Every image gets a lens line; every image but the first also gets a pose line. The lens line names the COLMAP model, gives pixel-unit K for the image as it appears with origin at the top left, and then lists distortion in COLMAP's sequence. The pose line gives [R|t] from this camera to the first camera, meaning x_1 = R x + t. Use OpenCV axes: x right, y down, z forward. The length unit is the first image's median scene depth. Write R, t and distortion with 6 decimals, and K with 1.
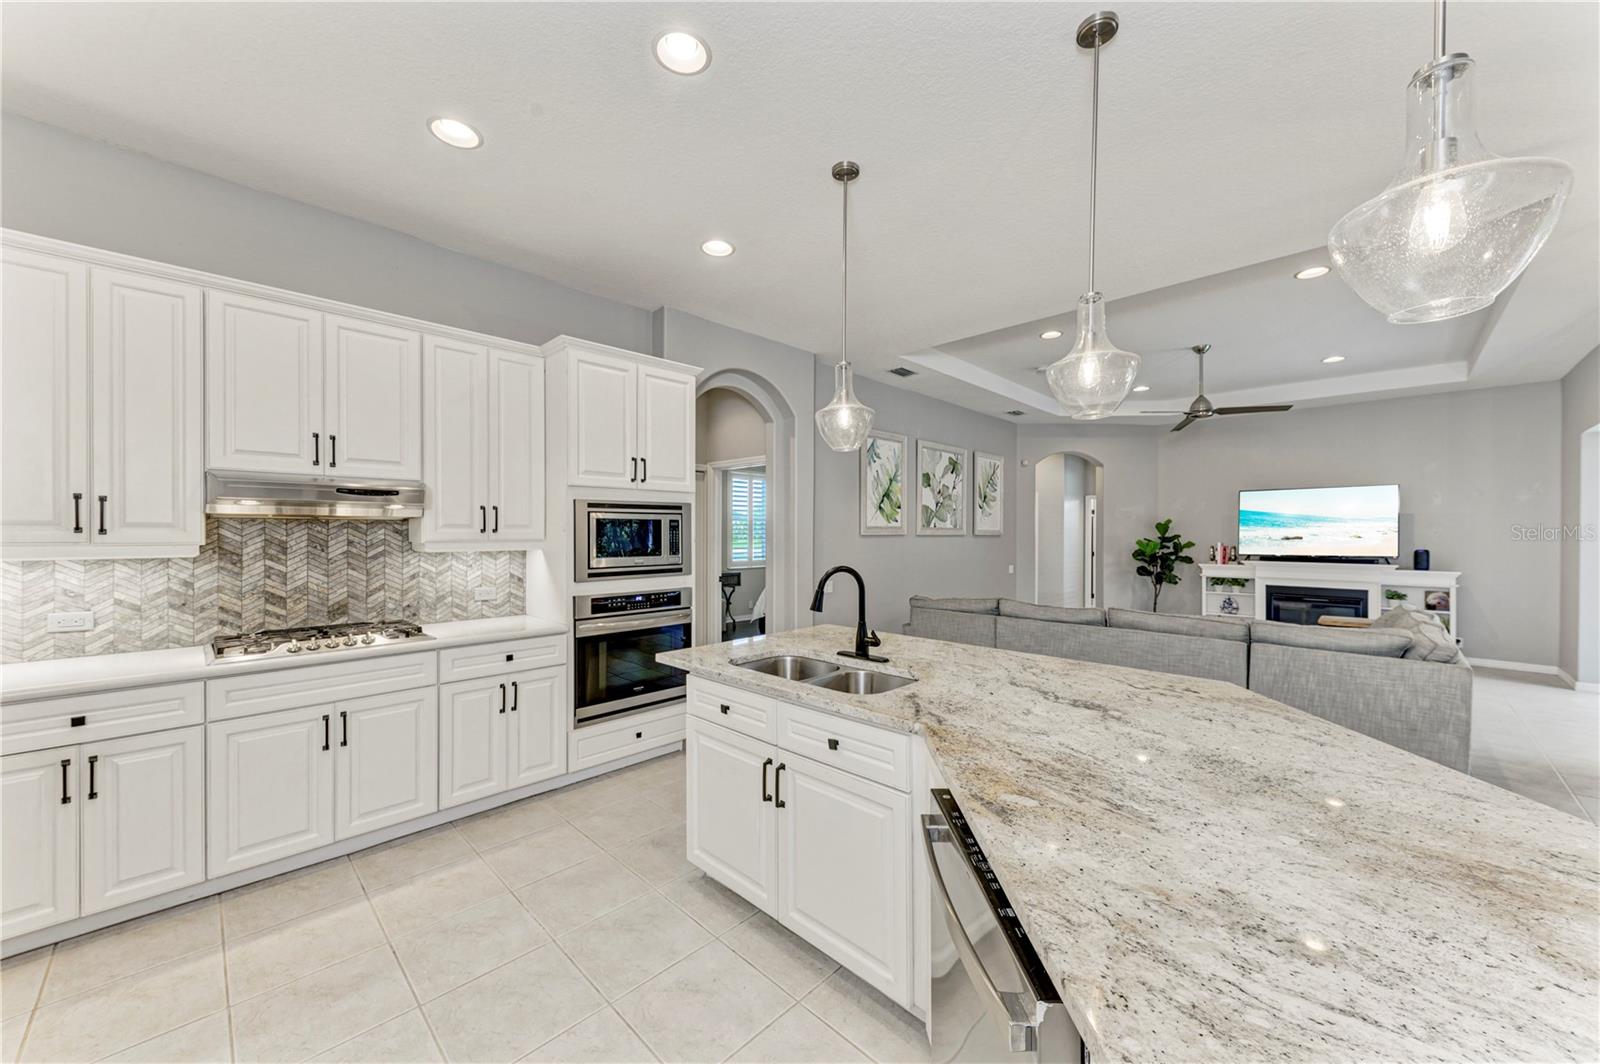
lens RADIAL K [[592.0, 0, 800.0], [0, 592.0, 532.0], [0, 0, 1]] dist [0.016874, -0.007014]
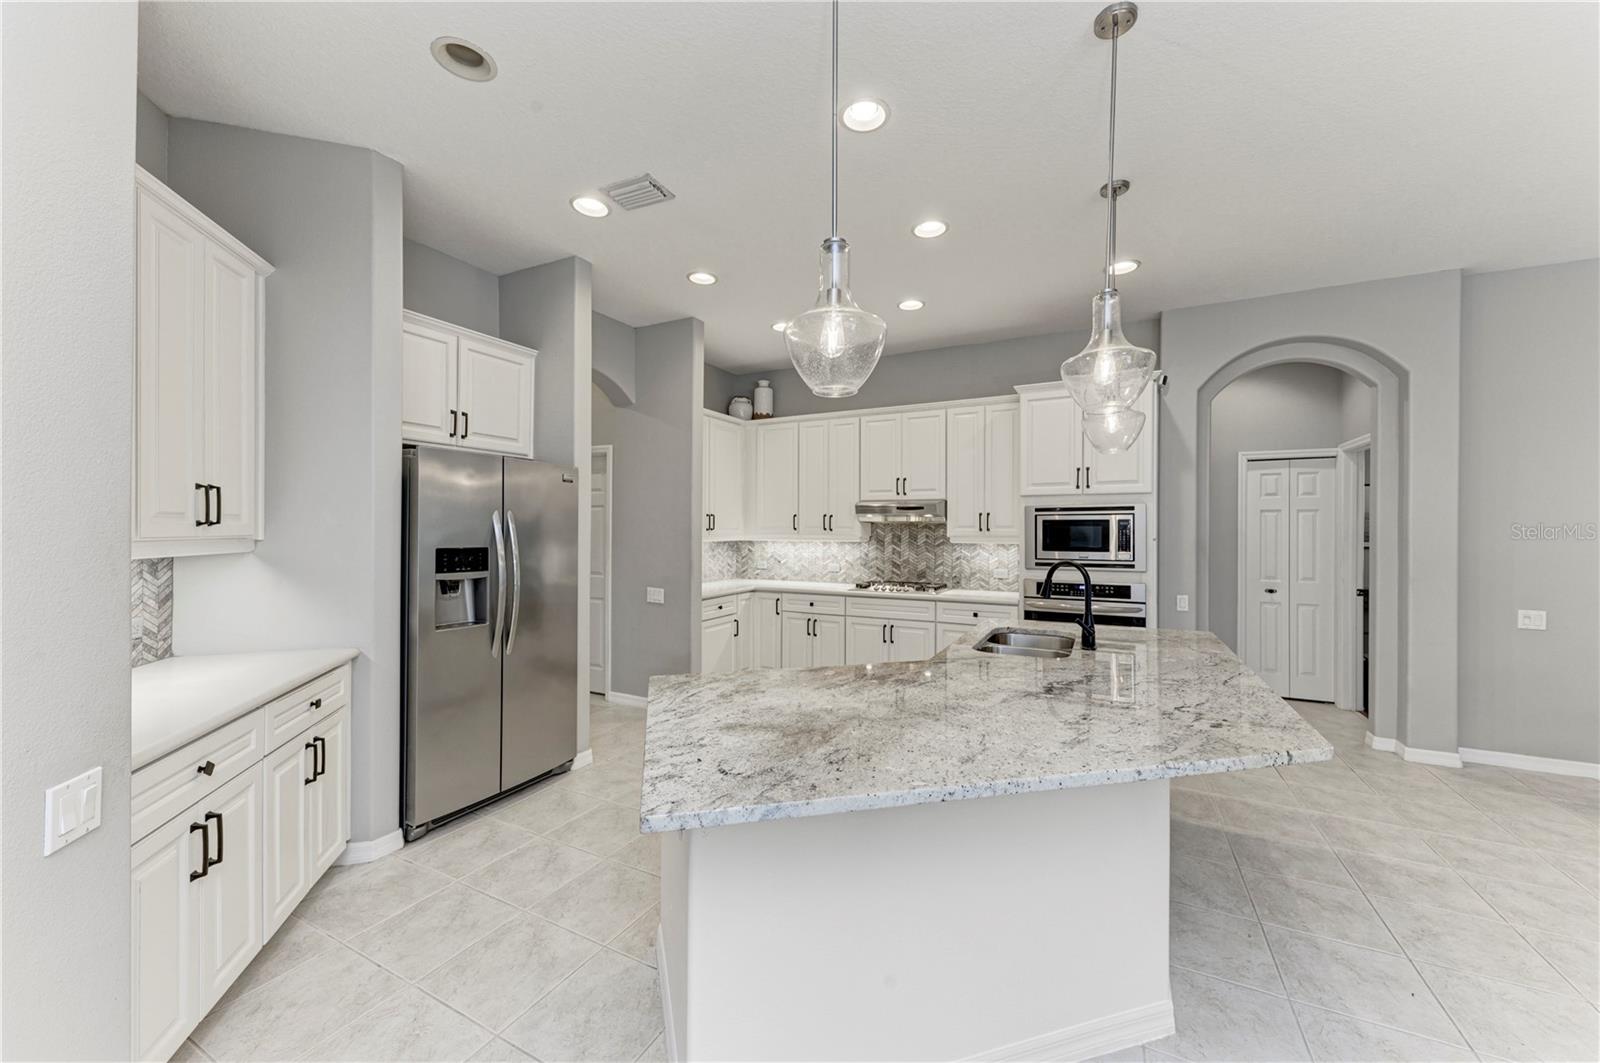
lens RADIAL K [[592.0, 0, 800.0], [0, 592.0, 531.5], [0, 0, 1]] dist [0.016874, -0.007014]
pose [[0.295134, 0.001963, -0.955454, 0.802555], [-0.003744, 0.999993, 0.000898, 0.002749], [0.955448, 0.003312, 0.295139, 0.137336]]
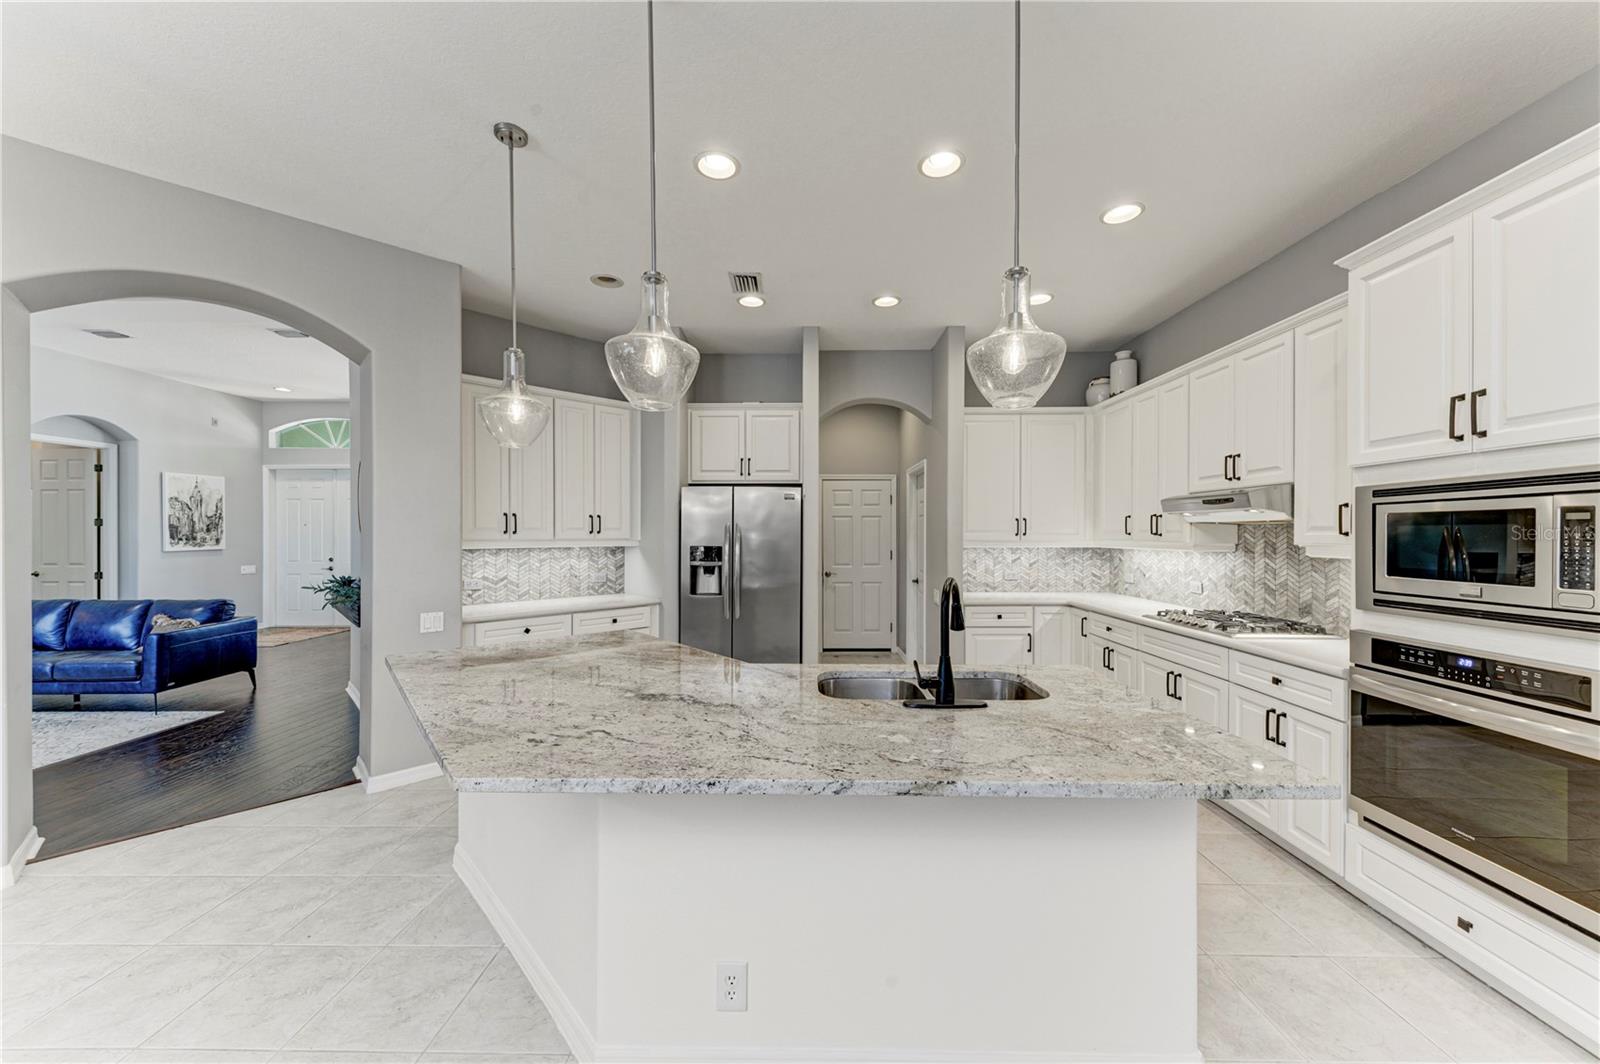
lens RADIAL K [[568.4, 0, 799.5], [0, 568.4, 536.5], [0, 0, 1]] dist [0.013317, -0.005845]
pose [[-0.721173, 0.000804, -0.692755, 0.583273], [-0.002161, 0.999992, 0.003411, 0.000750], [0.692752, 0.003957, -0.721165, 1.117412]]
